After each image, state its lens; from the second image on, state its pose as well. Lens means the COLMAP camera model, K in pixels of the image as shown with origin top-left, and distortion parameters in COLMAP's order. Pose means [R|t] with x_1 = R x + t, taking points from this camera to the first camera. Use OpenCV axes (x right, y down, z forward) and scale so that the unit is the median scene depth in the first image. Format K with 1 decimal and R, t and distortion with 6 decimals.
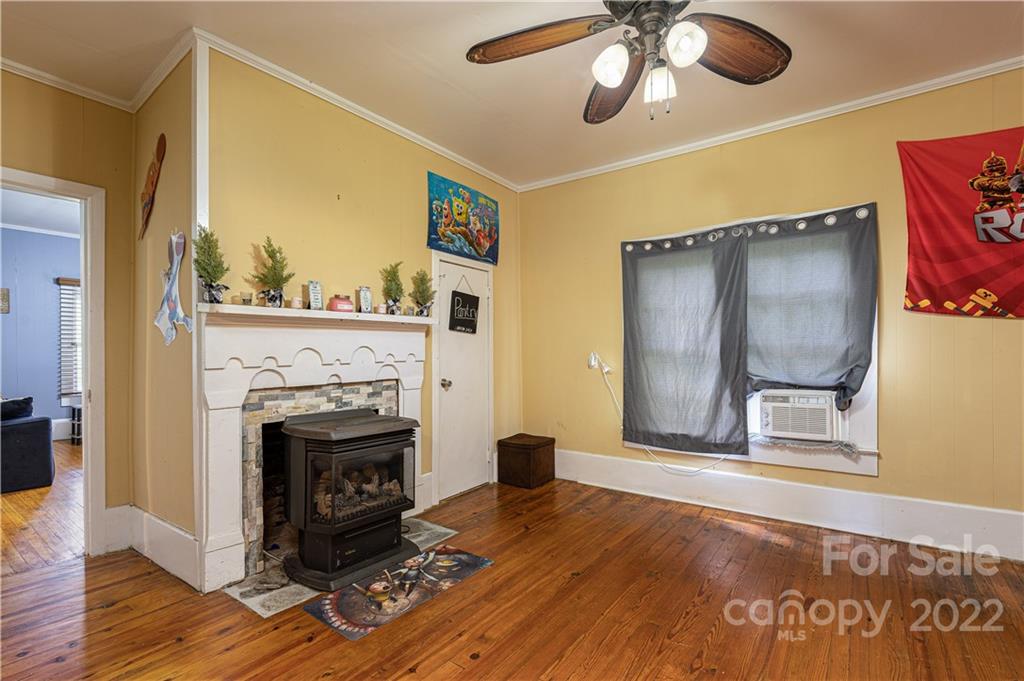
lens RADIAL K [[479.8, 0, 509.0], [0, 479.8, 350.3], [0, 0, 1]] dist [0.000817, 0.000227]
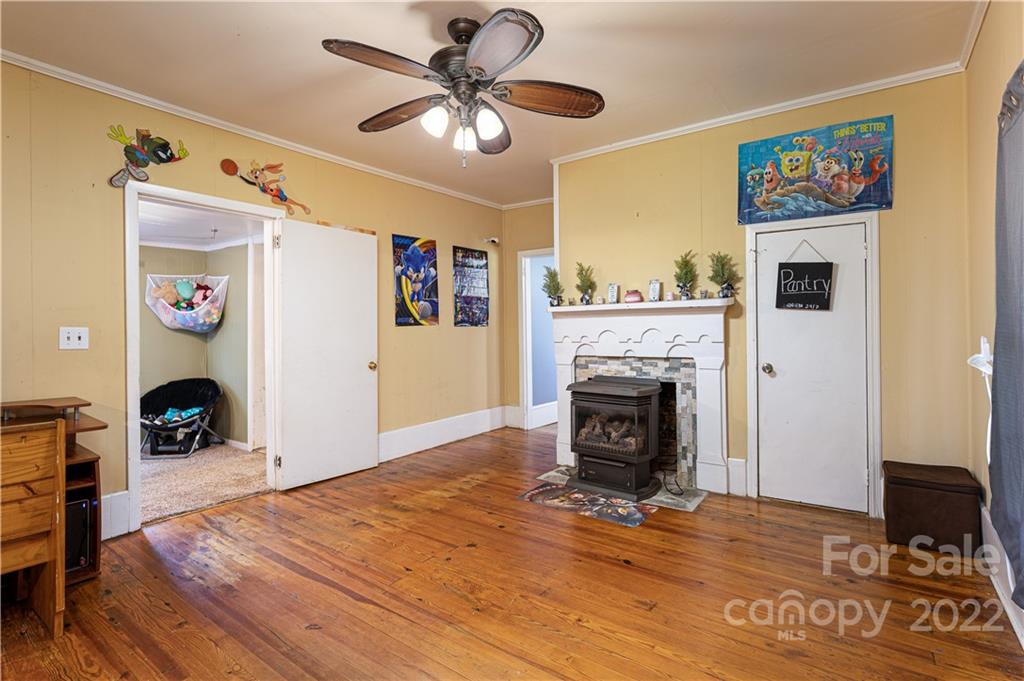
lens RADIAL K [[487.4, 0, 513.3], [0, 487.4, 329.1], [0, 0, 1]] dist [-0.000902, -0.000142]
pose [[0.003488, 0.004451, -0.999984, 0.882985], [0.009322, 0.999946, 0.004484, -0.014954], [0.999950, -0.009338, 0.003446, 0.594225]]
